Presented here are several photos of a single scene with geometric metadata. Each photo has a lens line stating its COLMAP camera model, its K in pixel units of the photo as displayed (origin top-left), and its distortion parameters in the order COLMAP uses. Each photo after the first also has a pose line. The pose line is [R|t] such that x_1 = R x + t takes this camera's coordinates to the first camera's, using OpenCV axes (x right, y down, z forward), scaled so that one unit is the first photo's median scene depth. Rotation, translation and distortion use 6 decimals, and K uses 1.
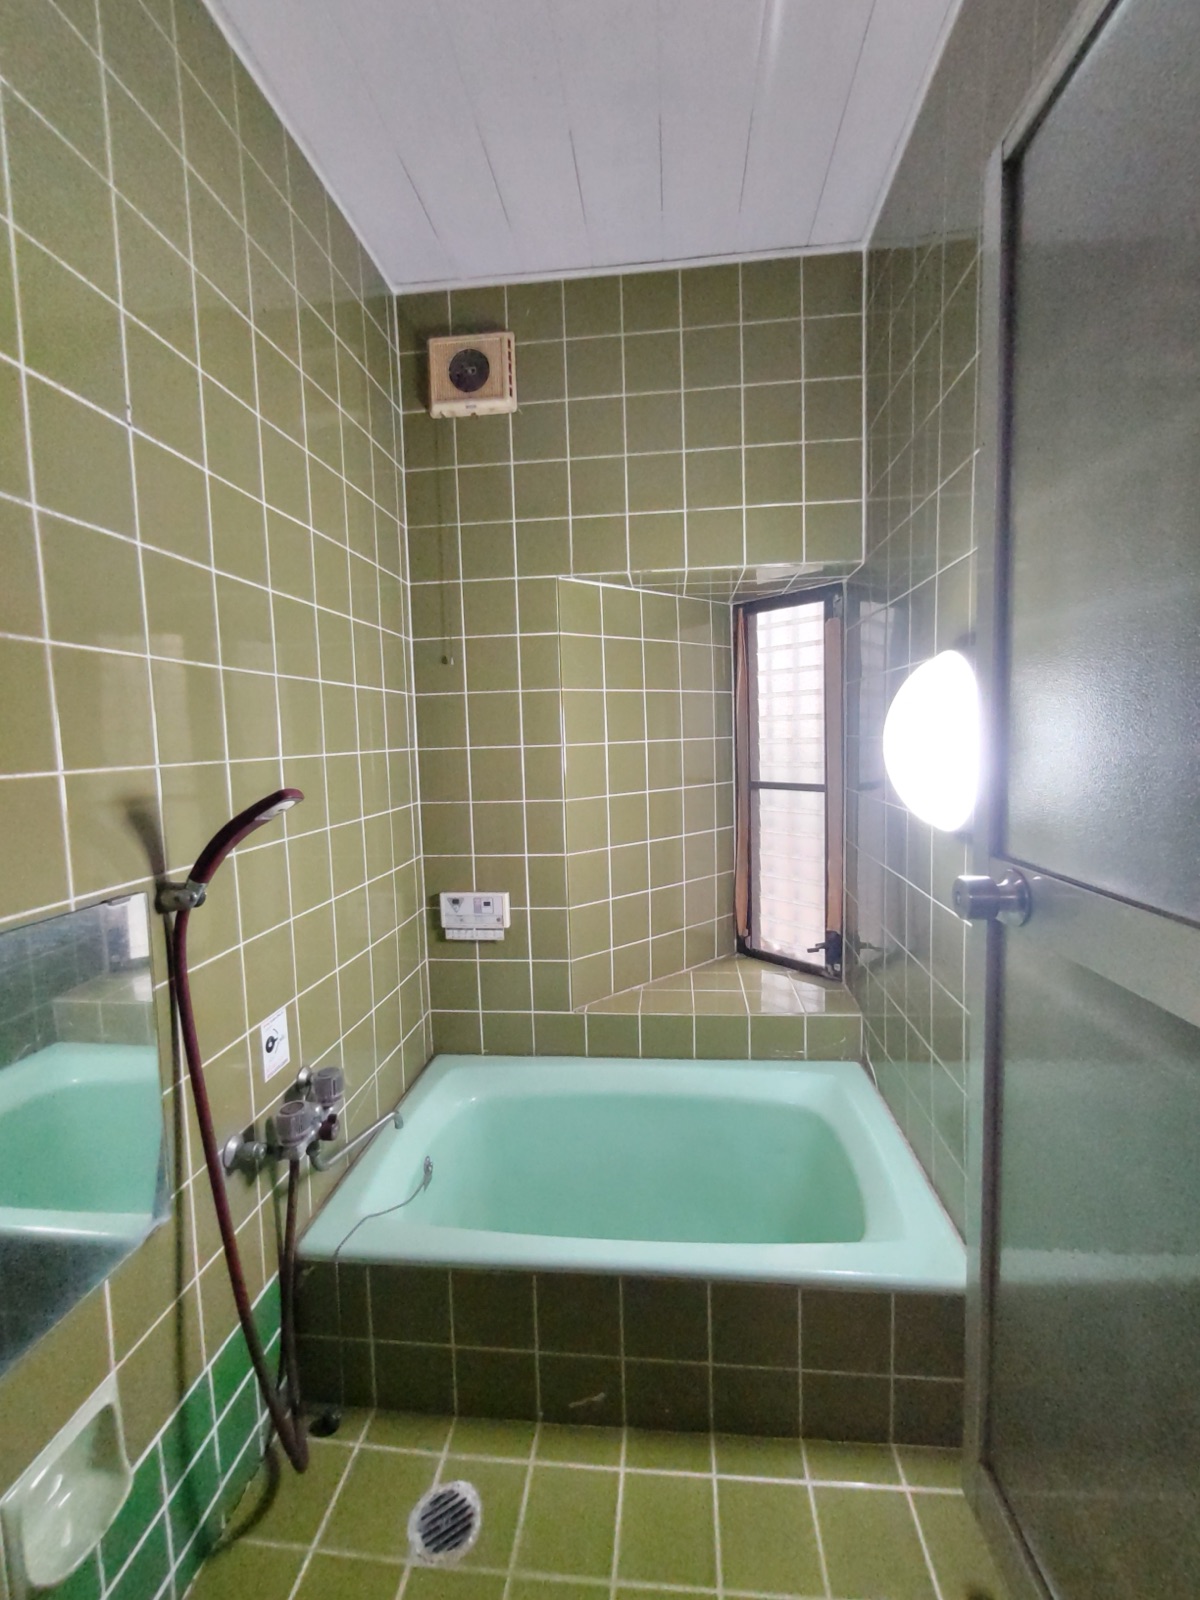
lens RADIAL K [[677.7, 0, 605.0], [0, 677.7, 790.0], [0, 0, 1]] dist [0.000755, -0.000247]
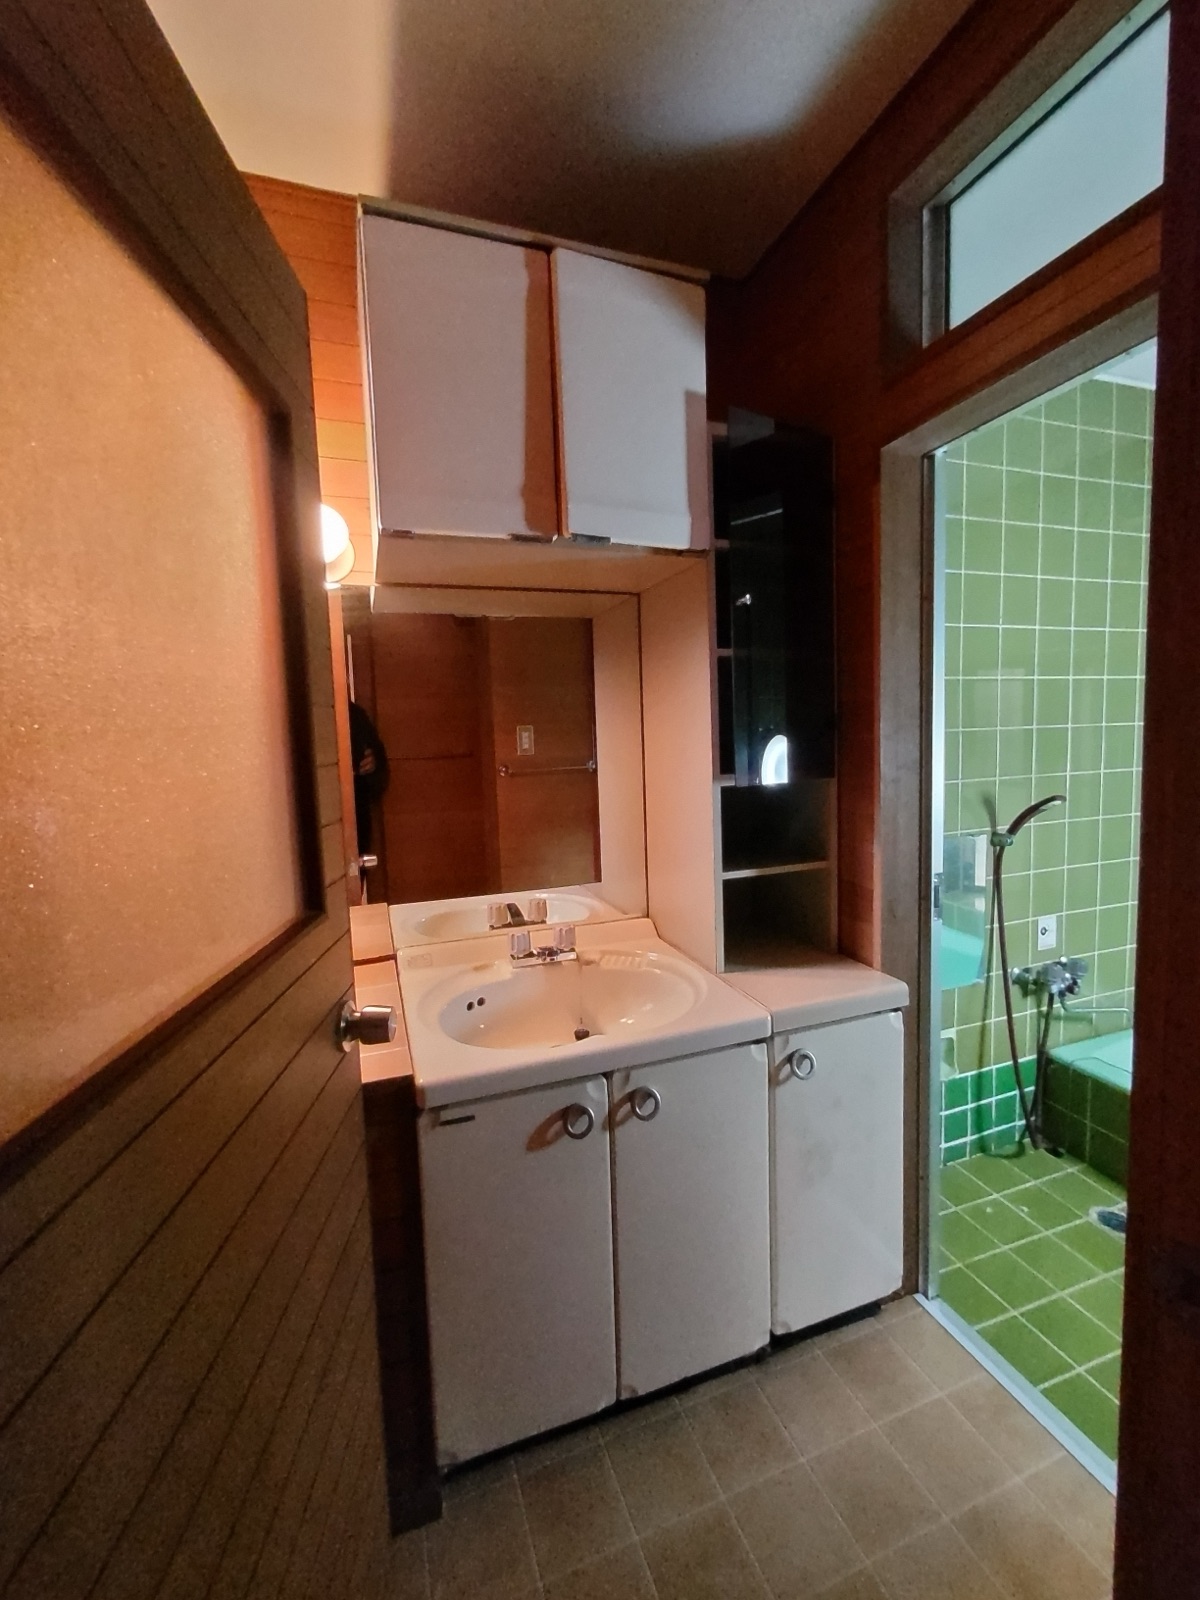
lens RADIAL K [[677.7, 0, 603.4], [0, 677.7, 797.6], [0, 0, 1]] dist [0.000755, -0.000247]
pose [[0.431459, 0.092741, -0.897353, 0.609706], [-0.050832, 0.995621, 0.078456, -0.066209], [0.900699, 0.011764, 0.434284, -0.879777]]
